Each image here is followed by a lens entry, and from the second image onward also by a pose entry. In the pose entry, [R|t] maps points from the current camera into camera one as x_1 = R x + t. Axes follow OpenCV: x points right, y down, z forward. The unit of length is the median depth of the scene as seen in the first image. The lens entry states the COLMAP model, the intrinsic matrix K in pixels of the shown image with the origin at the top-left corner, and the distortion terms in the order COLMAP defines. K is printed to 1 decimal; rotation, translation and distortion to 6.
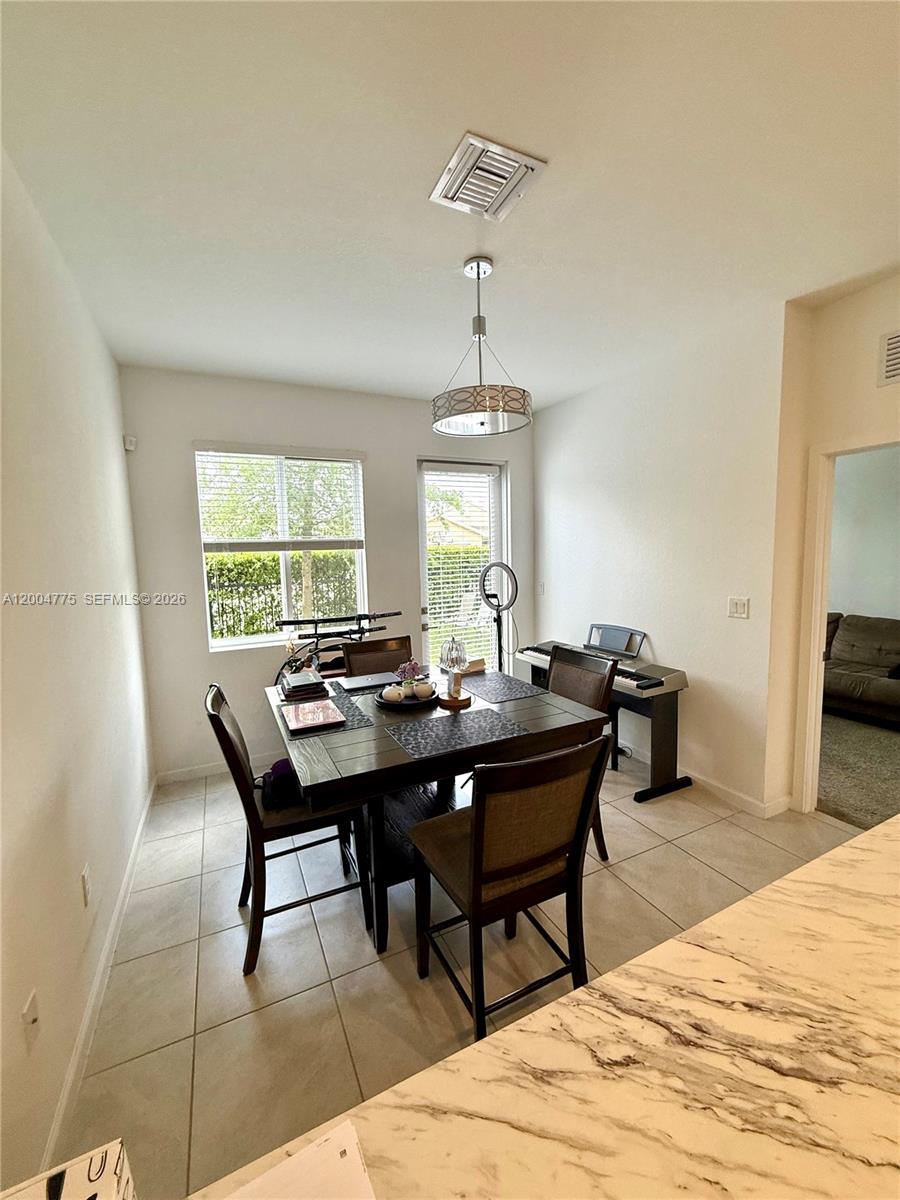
lens RADIAL K [[479.5, 0, 451.3], [0, 479.5, 609.0], [0, 0, 1]] dist [-0.001638, 0.000306]
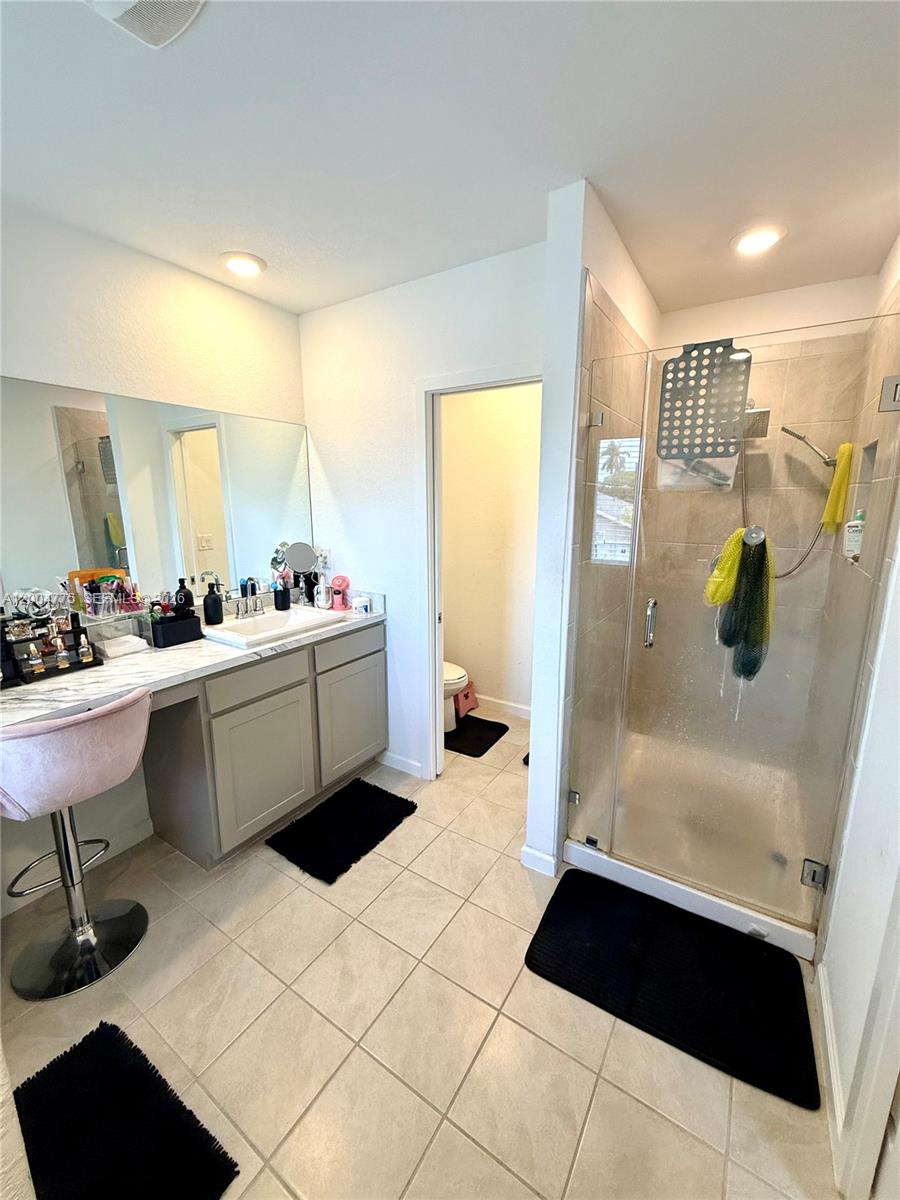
lens RADIAL K [[479.5, 0, 448.9], [0, 479.5, 596.2], [0, 0, 1]] dist [-0.001638, 0.000306]
pose [[-0.860407, 0.109291, -0.497750, -0.220796], [-0.046217, 0.955973, 0.289793, -0.353102], [0.507507, 0.272344, -0.817475, 3.689703]]
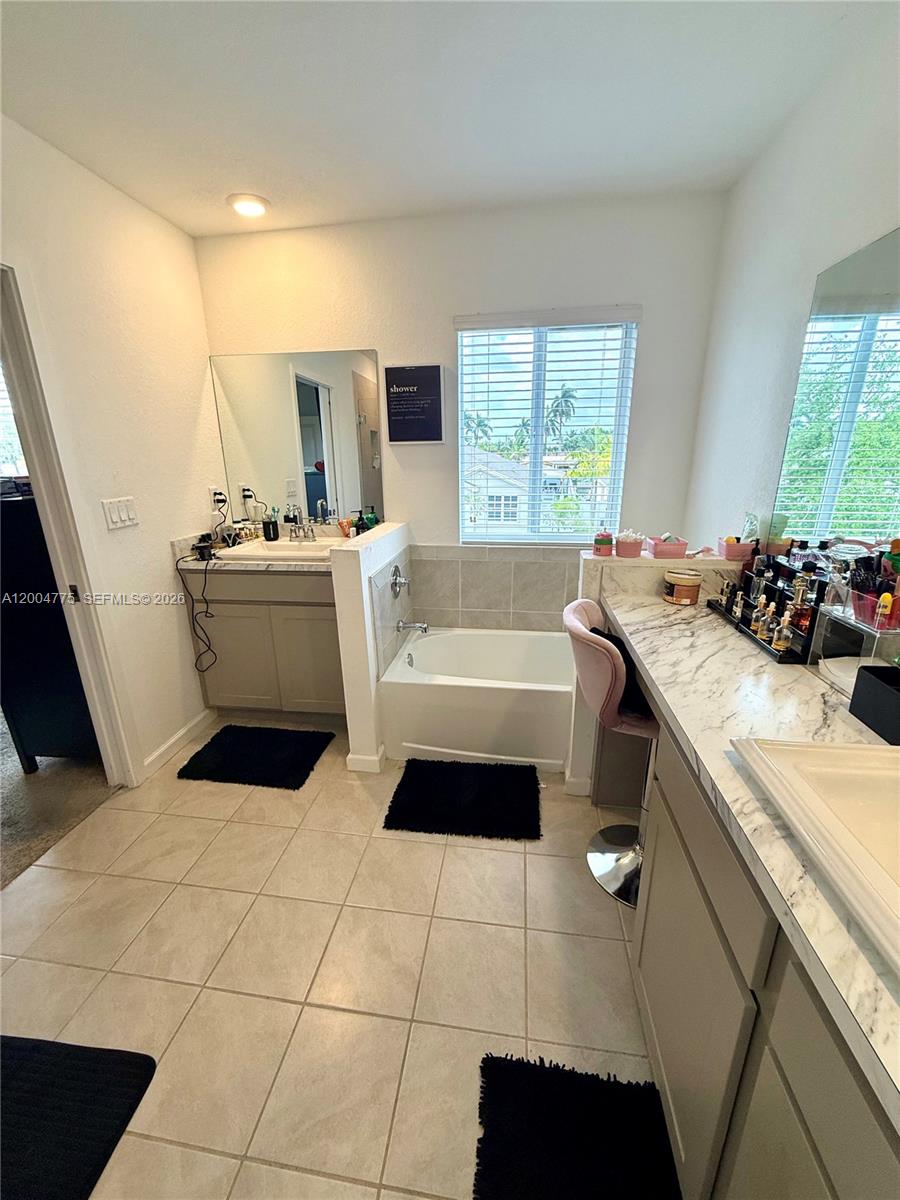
lens RADIAL K [[479.5, 0, 448.8], [0, 479.5, 594.3], [0, 0, 1]] dist [-0.001638, 0.000306]
pose [[0.562727, -0.234870, 0.792575, -1.942589], [0.094339, 0.970770, 0.220696, 0.114089], [-0.821242, -0.049421, 0.568435, 0.594208]]
